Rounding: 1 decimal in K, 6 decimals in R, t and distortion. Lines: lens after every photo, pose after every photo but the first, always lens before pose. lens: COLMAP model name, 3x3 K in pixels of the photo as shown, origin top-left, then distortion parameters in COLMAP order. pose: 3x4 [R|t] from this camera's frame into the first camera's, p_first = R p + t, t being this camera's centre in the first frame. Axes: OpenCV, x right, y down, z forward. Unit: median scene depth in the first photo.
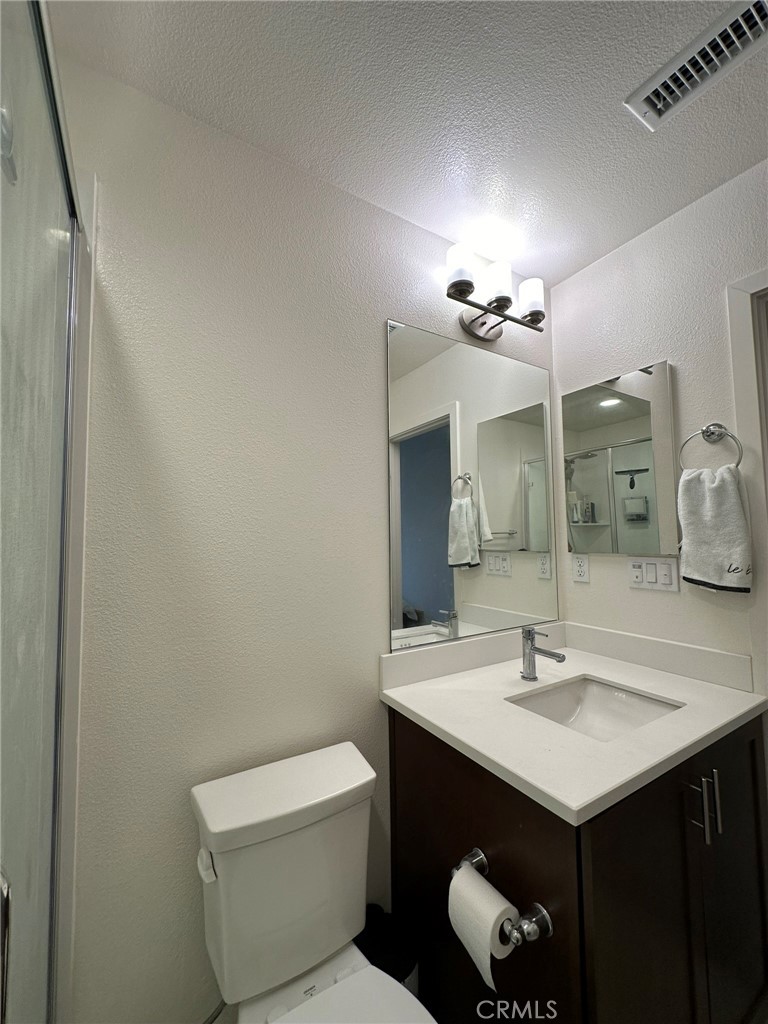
lens RADIAL K [[411.6, 0, 385.8], [0, 411.6, 508.6], [0, 0, 1]] dist [0.007570, 0.001241]
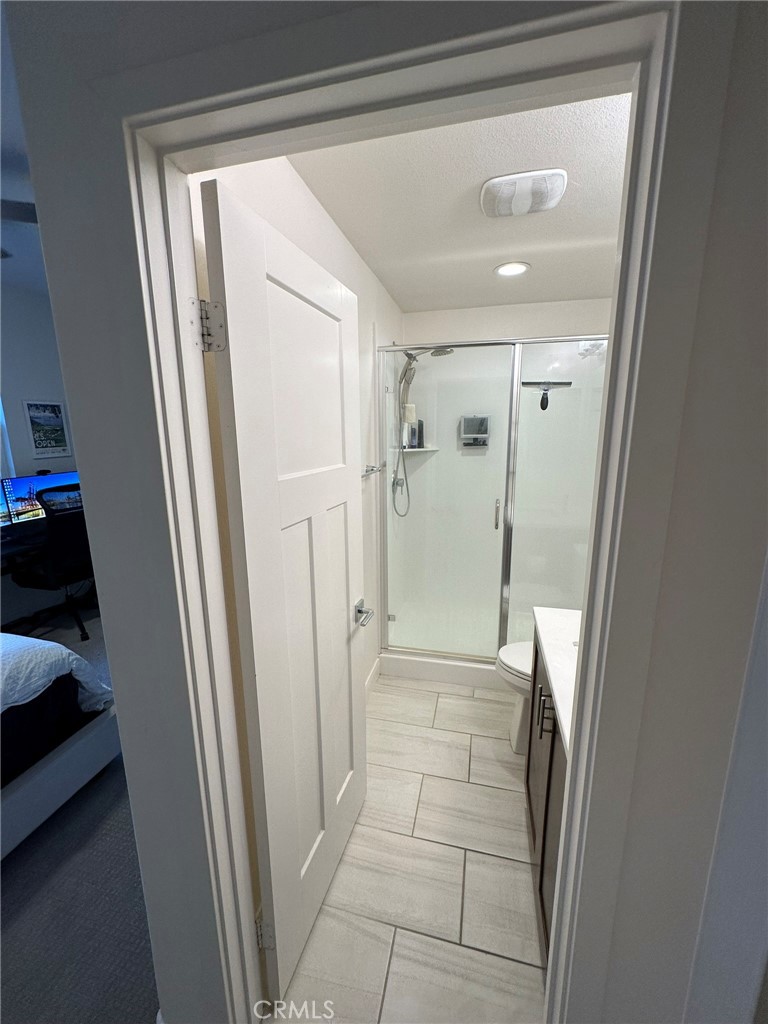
lens RADIAL K [[411.6, 0, 389.0], [0, 411.6, 512.3], [0, 0, 1]] dist [0.007570, 0.001241]
pose [[0.706241, -0.143068, 0.693366, -0.074982], [-0.036658, 0.970665, 0.237623, -0.028603], [-0.707022, -0.193236, 0.680279, 0.542132]]
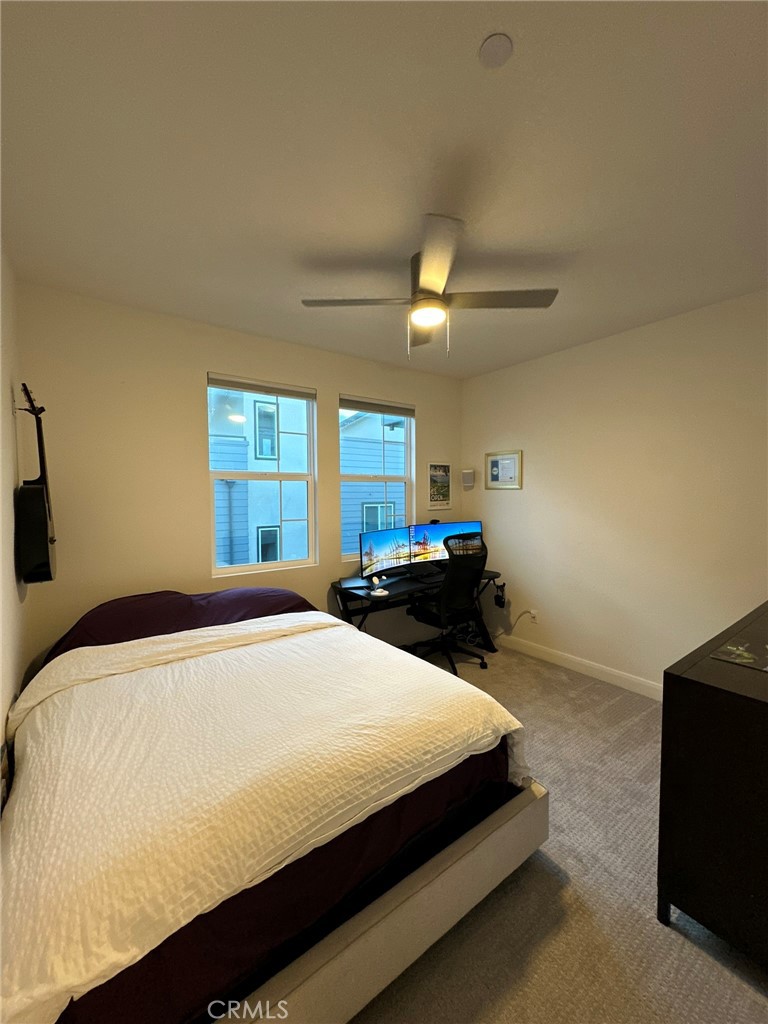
lens RADIAL K [[411.6, 0, 390.6], [0, 411.6, 514.9], [0, 0, 1]] dist [0.007570, 0.001241]
pose [[0.994549, -0.005679, 0.104118, -0.189781], [-0.005760, 0.993999, 0.109238, -0.000641], [-0.104114, -0.109242, 0.988548, 0.692350]]
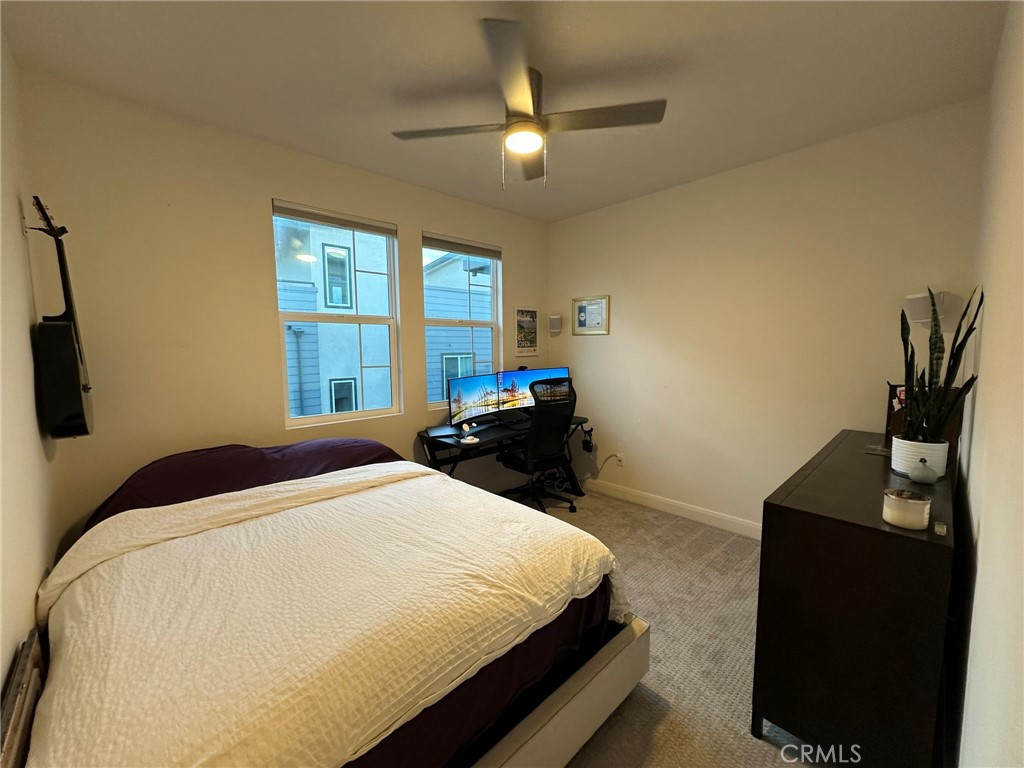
lens RADIAL K [[411.6, 0, 518.9], [0, 411.6, 385.2], [0, 0, 1]] dist [0.007570, 0.001241]
pose [[0.974548, -0.024859, 0.222798, -0.208694], [-0.009527, 0.988342, 0.151950, 0.016591], [-0.223978, -0.150205, 0.962950, 0.719175]]
